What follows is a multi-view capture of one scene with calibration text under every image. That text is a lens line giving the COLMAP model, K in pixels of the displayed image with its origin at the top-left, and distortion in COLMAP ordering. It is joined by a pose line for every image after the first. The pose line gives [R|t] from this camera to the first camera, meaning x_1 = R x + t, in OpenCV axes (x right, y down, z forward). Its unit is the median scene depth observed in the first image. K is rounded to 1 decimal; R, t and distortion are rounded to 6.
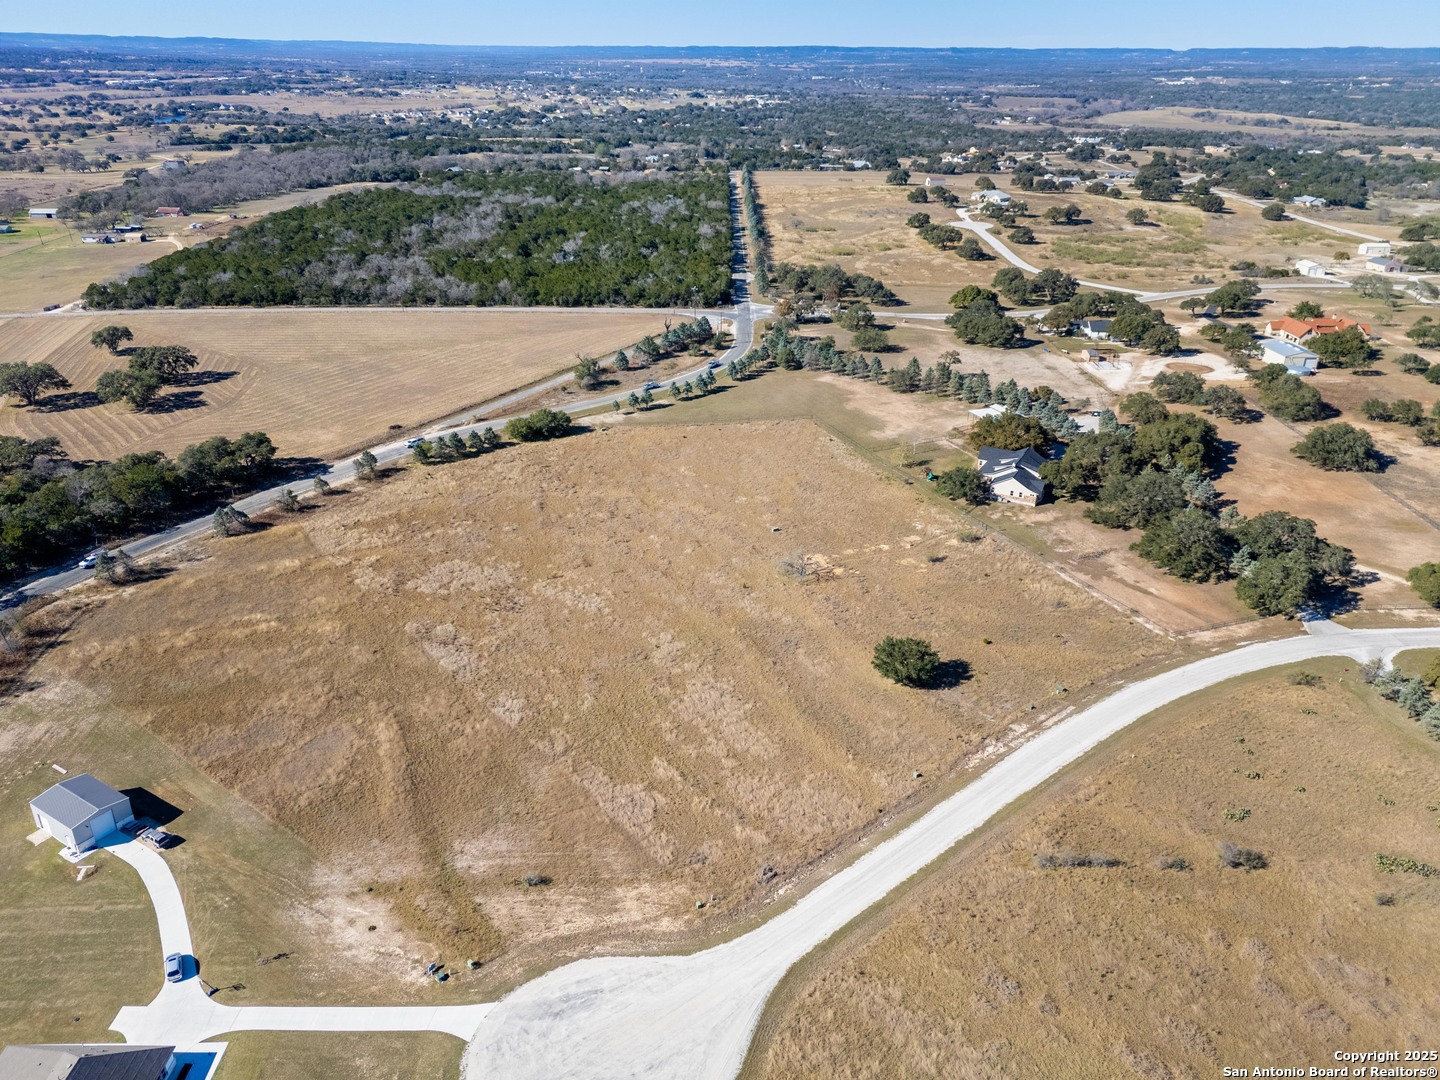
lens RADIAL K [[1054.4, 0, 717.4], [0, 1054.4, 538.6], [0, 0, 1]] dist [0.069389, -0.056202]
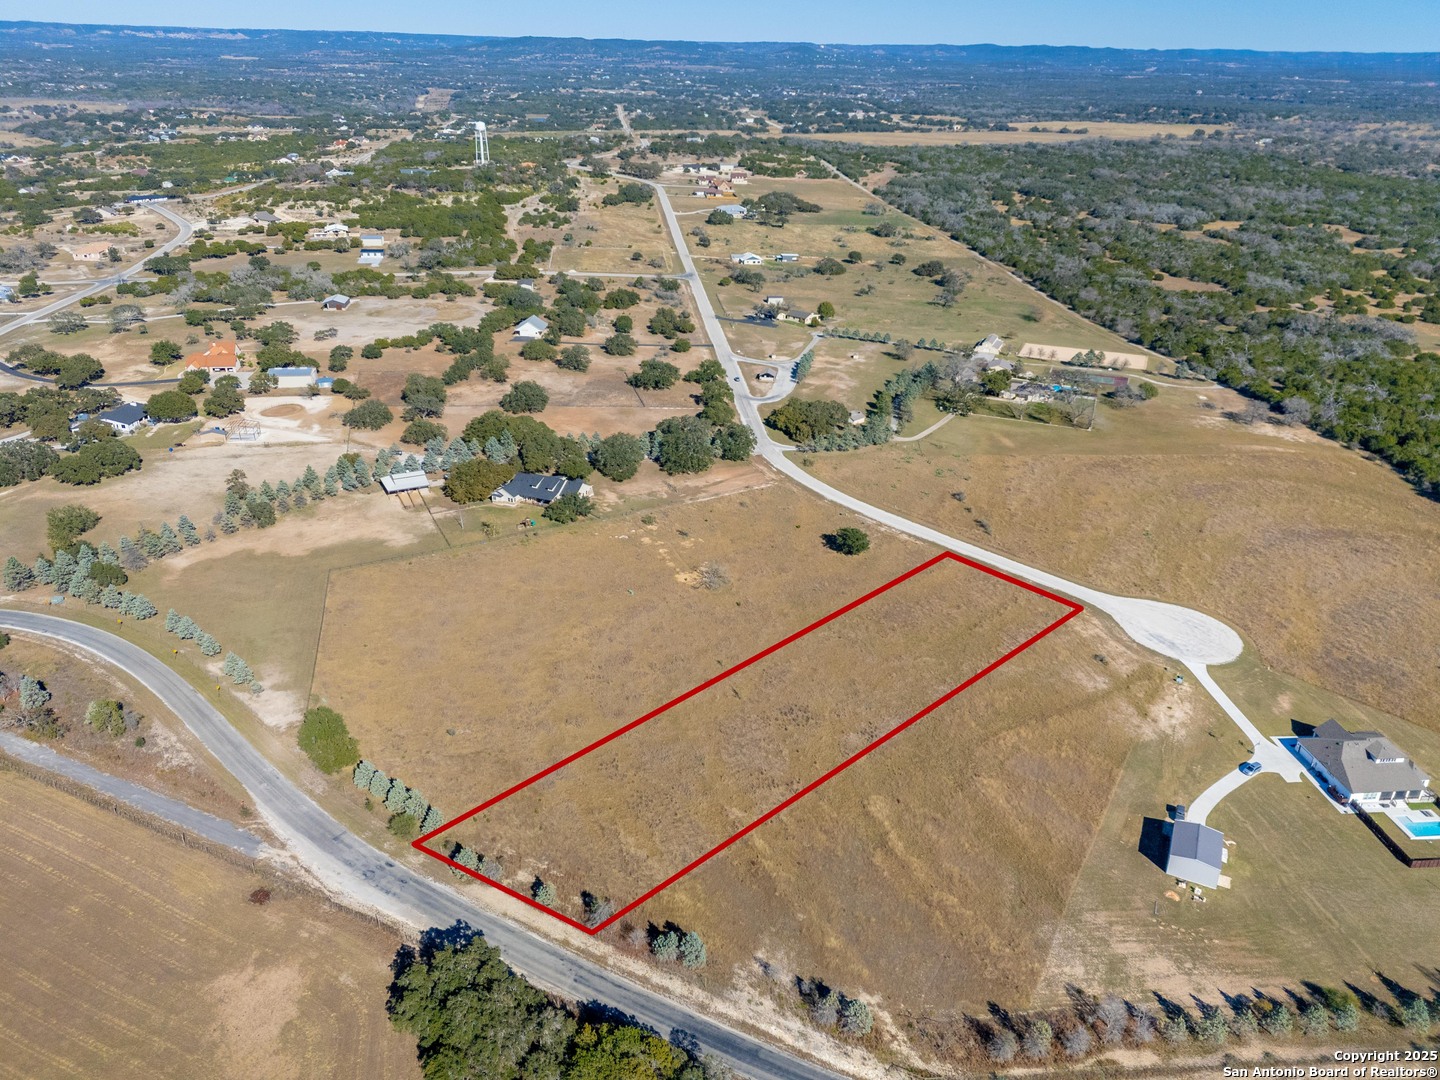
lens RADIAL K [[1054.4, 0, 714.8], [0, 1054.4, 536.9], [0, 0, 1]] dist [0.069389, -0.056202]
pose [[-0.112523, -0.427456, 0.897006, -1.167656], [0.396883, 0.808269, 0.434955, -0.633768], [-0.910946, 0.404949, 0.078701, 0.989758]]
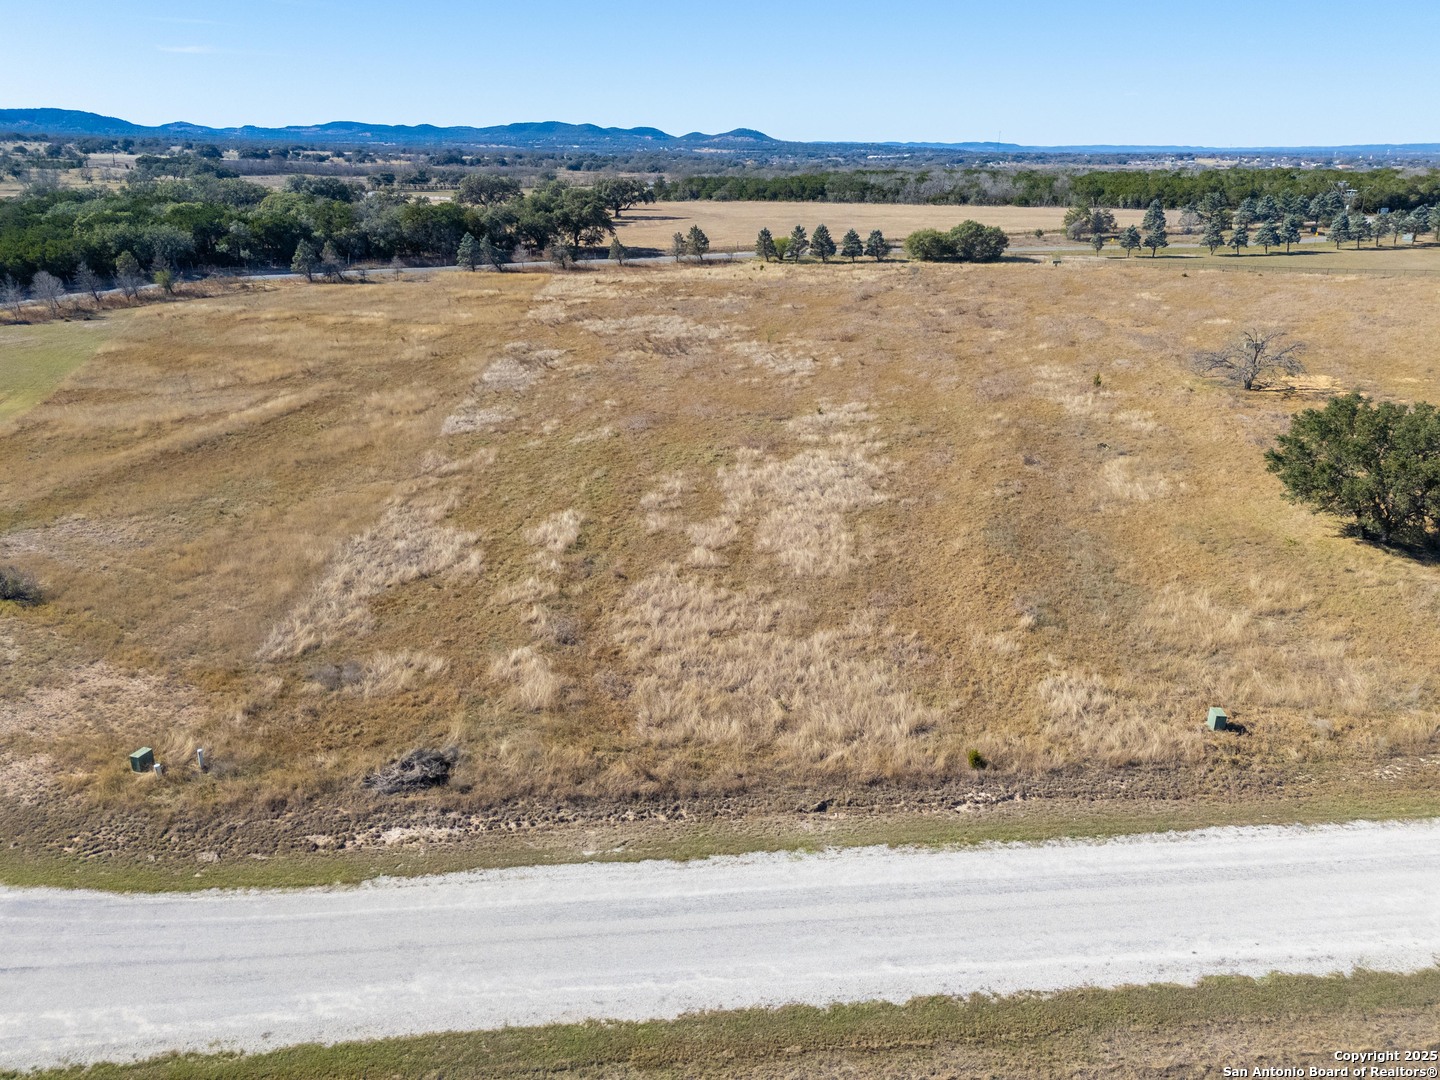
lens RADIAL K [[1054.4, 0, 716.1], [0, 1054.4, 541.3], [0, 0, 1]] dist [0.069389, -0.056202]
pose [[0.802978, 0.204230, -0.559926, 0.185916], [-0.249662, 0.968321, -0.004845, 0.174841], [0.541198, 0.143683, 0.828529, 0.585706]]
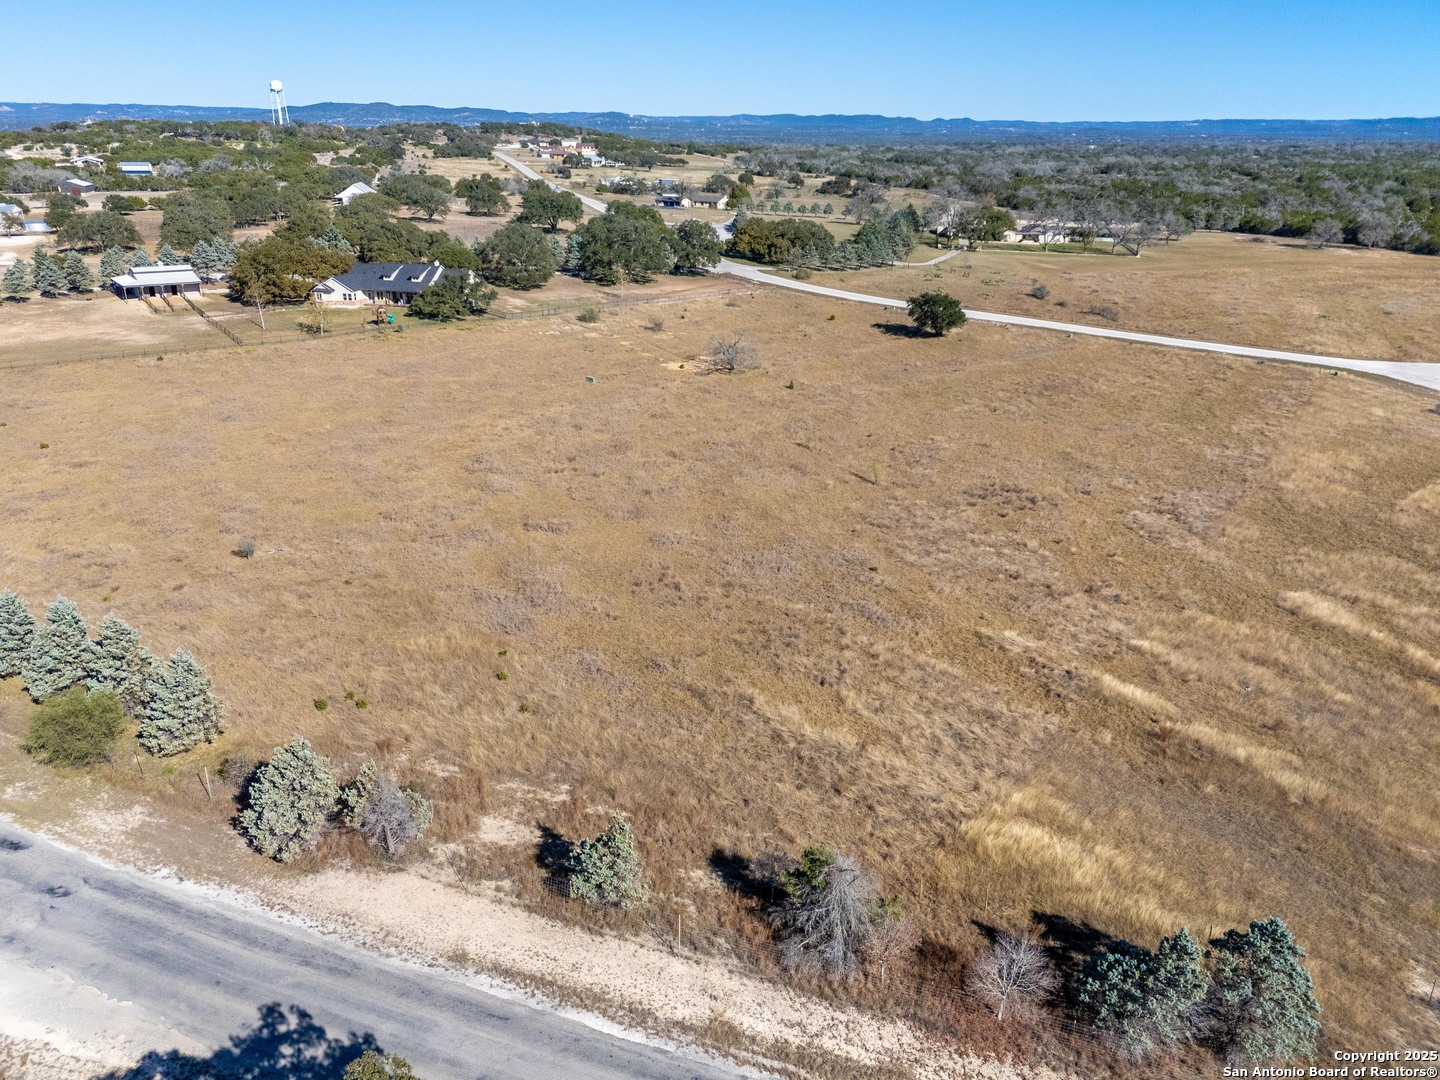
lens RADIAL K [[1054.4, 0, 715.4], [0, 1054.4, 543.4], [0, 0, 1]] dist [0.069389, -0.056202]
pose [[-0.276187, -0.363490, 0.889717, -0.682767], [0.389666, 0.803876, 0.449381, -0.223834], [-0.878568, 0.470806, -0.080380, 1.269944]]
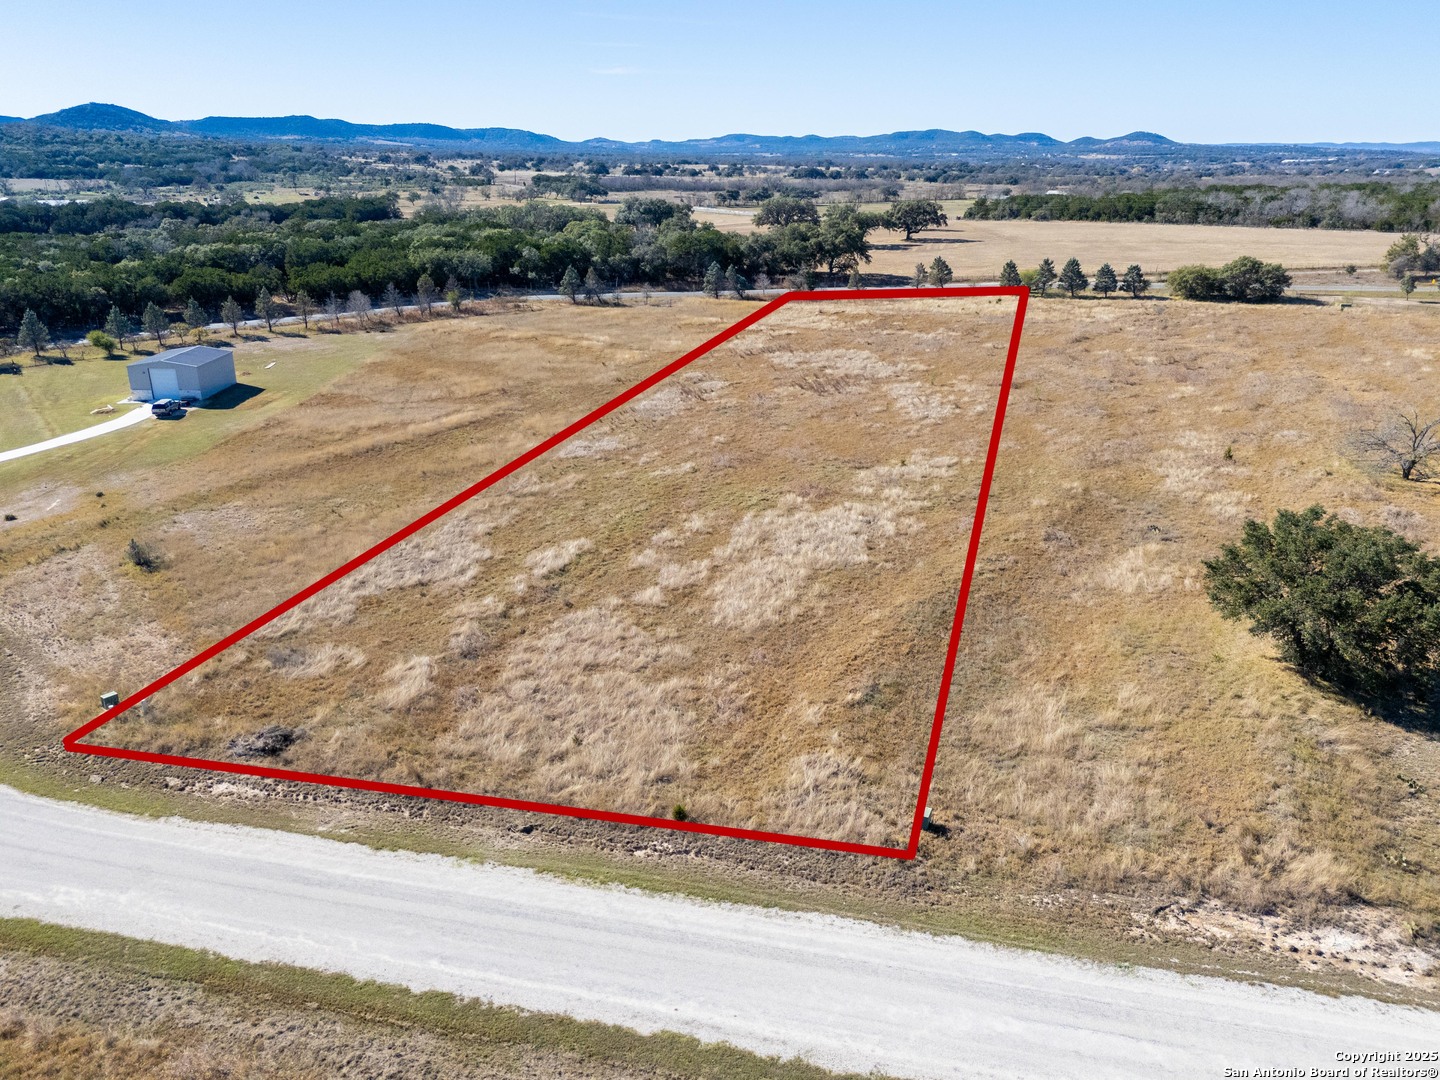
lens RADIAL K [[1054.4, 0, 717.2], [0, 1054.4, 541.8], [0, 0, 1]] dist [0.069389, -0.056202]
pose [[0.562731, 0.276073, -0.779177, 0.285701], [-0.342487, 0.935742, 0.084198, 0.125594], [0.752354, 0.219478, 0.621123, 0.640387]]
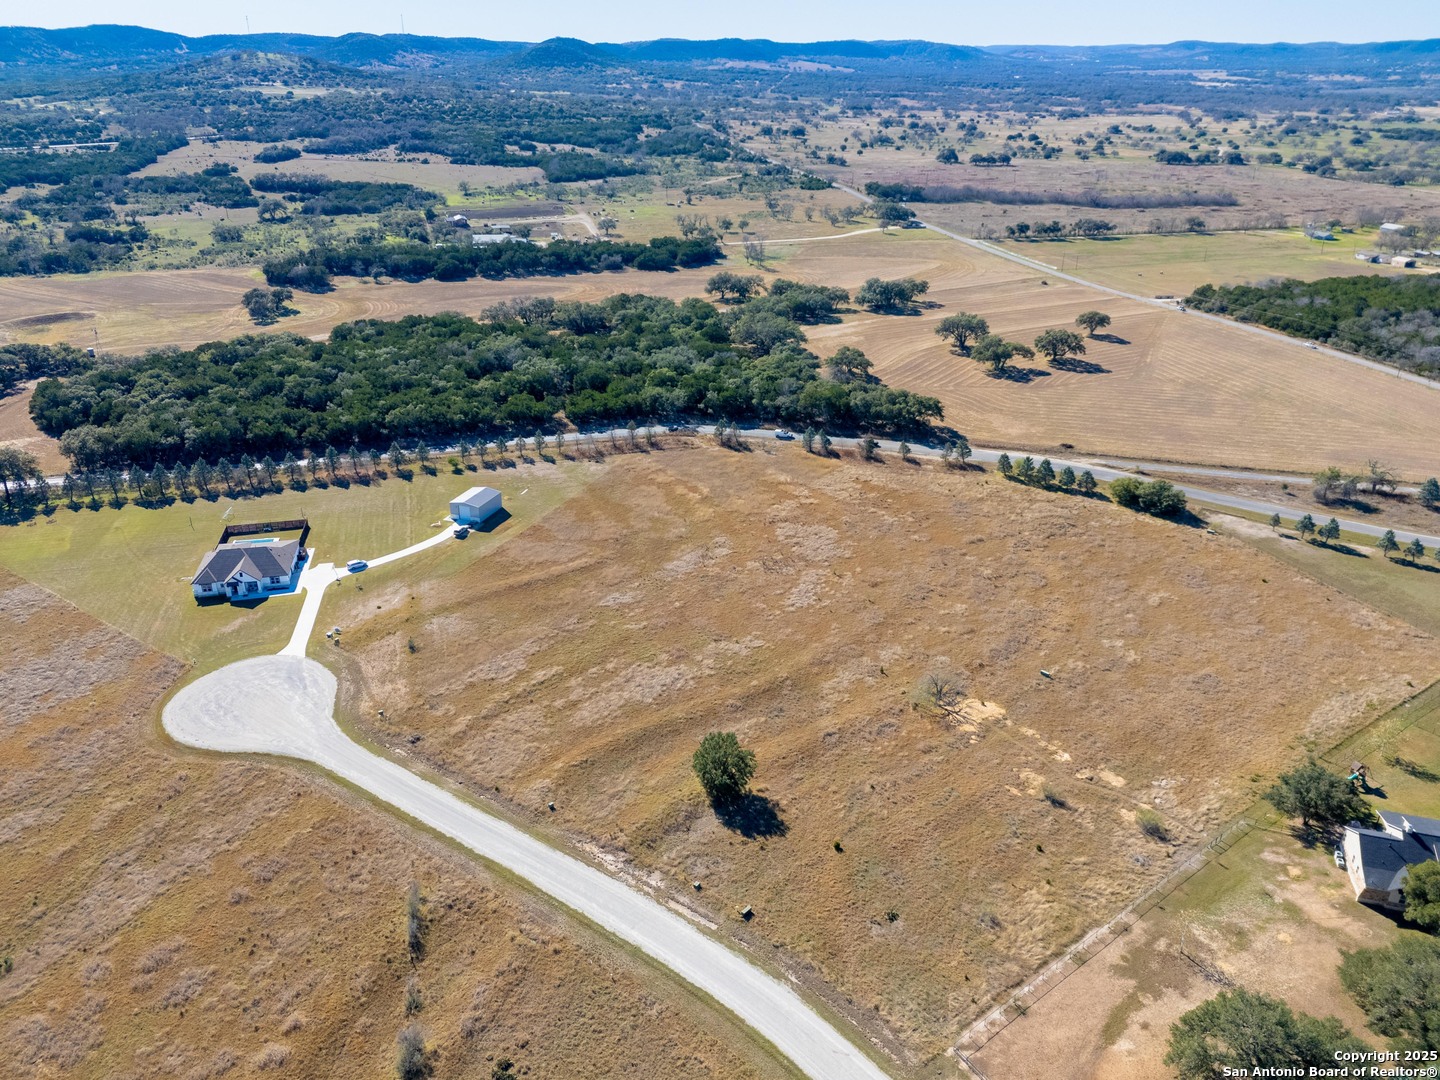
lens RADIAL K [[1054.4, 0, 717.0], [0, 1054.4, 543.8], [0, 0, 1]] dist [0.069389, -0.056202]
pose [[0.226022, 0.402523, -0.887068, 0.810412], [-0.411584, 0.864818, 0.287556, -0.267353], [0.882900, 0.300109, 0.361139, 0.585338]]
